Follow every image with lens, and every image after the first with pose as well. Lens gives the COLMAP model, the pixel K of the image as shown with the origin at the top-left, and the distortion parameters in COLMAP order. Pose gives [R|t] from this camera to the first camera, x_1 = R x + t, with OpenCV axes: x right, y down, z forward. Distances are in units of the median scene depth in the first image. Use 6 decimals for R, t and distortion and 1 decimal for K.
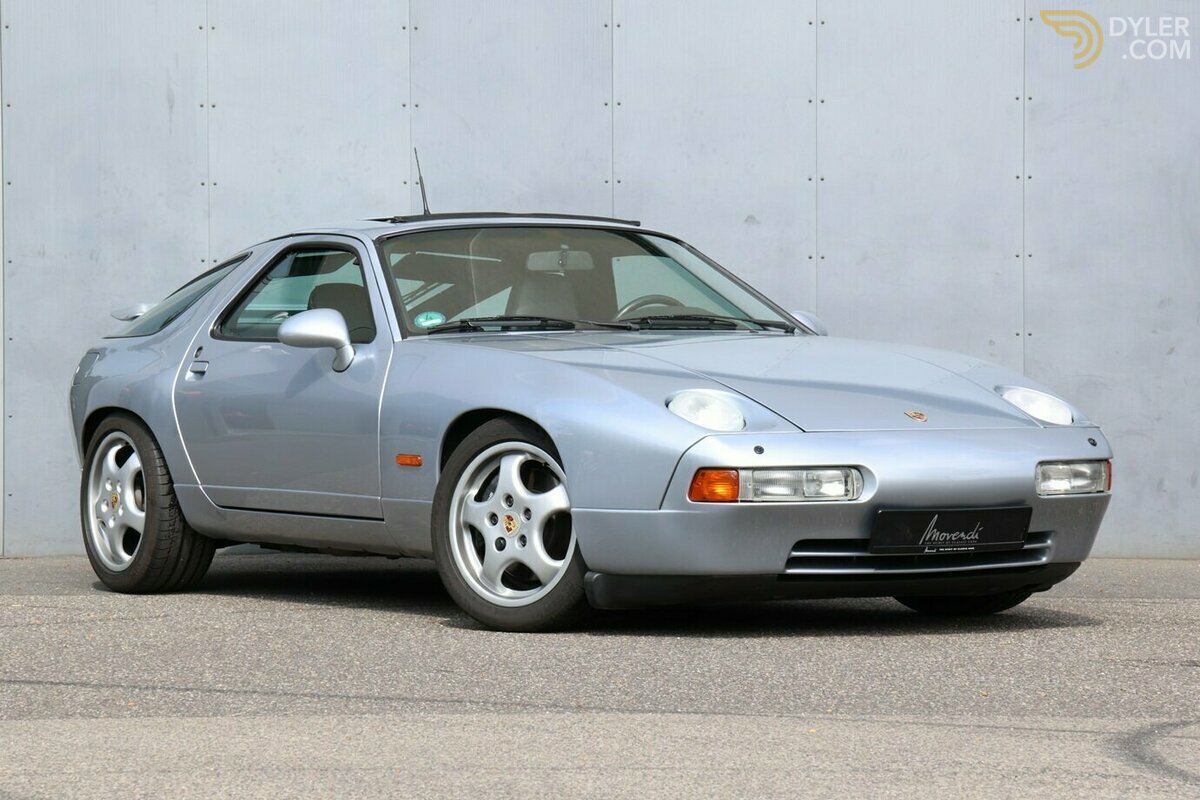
lens RADIAL K [[3810.7, 0, 591.1], [0, 3810.7, 374.8], [0, 0, 1]] dist [0.671694, 0.000000]
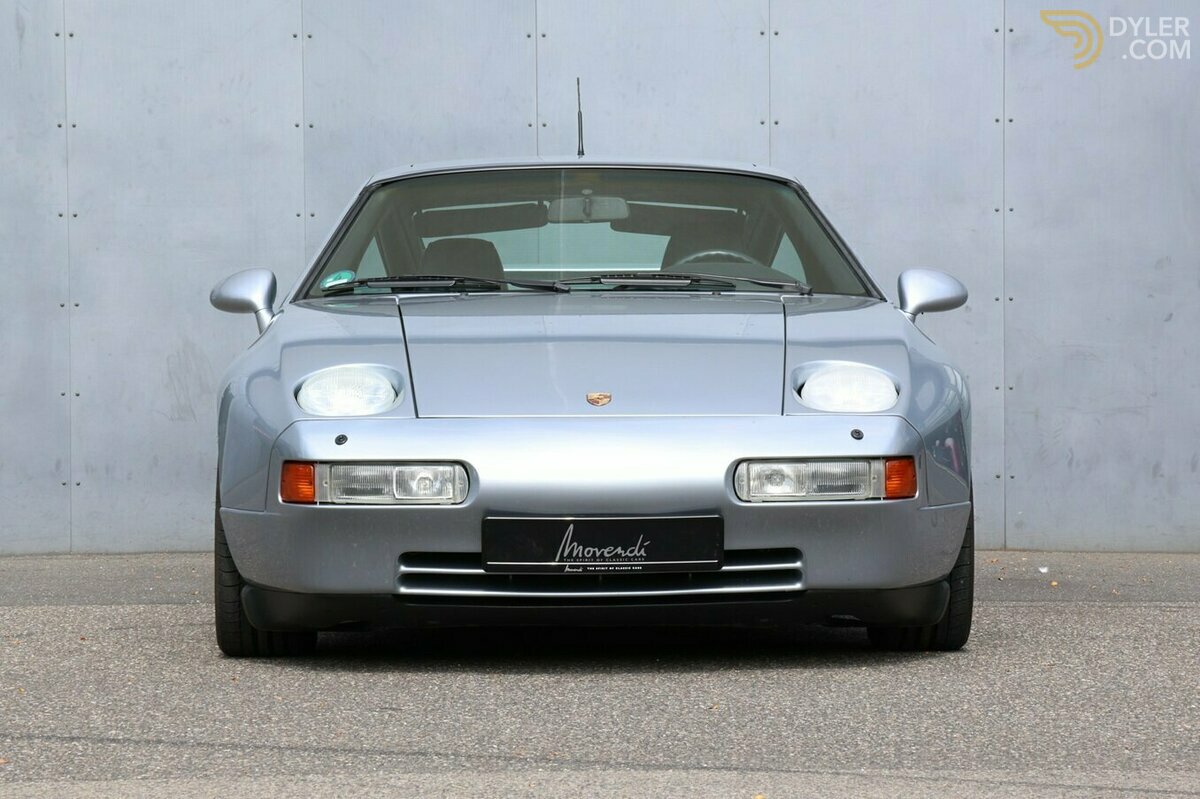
lens RADIAL K [[3810.7, 0, 622.1], [0, 3810.7, 411.0], [0, 0, 1]] dist [0.671694, 0.000000]
pose [[0.998578, -0.003548, 0.053190, -0.021931], [0.002702, 0.999869, 0.015986, 0.000782], [-0.053239, -0.015819, 0.998456, 0.125555]]
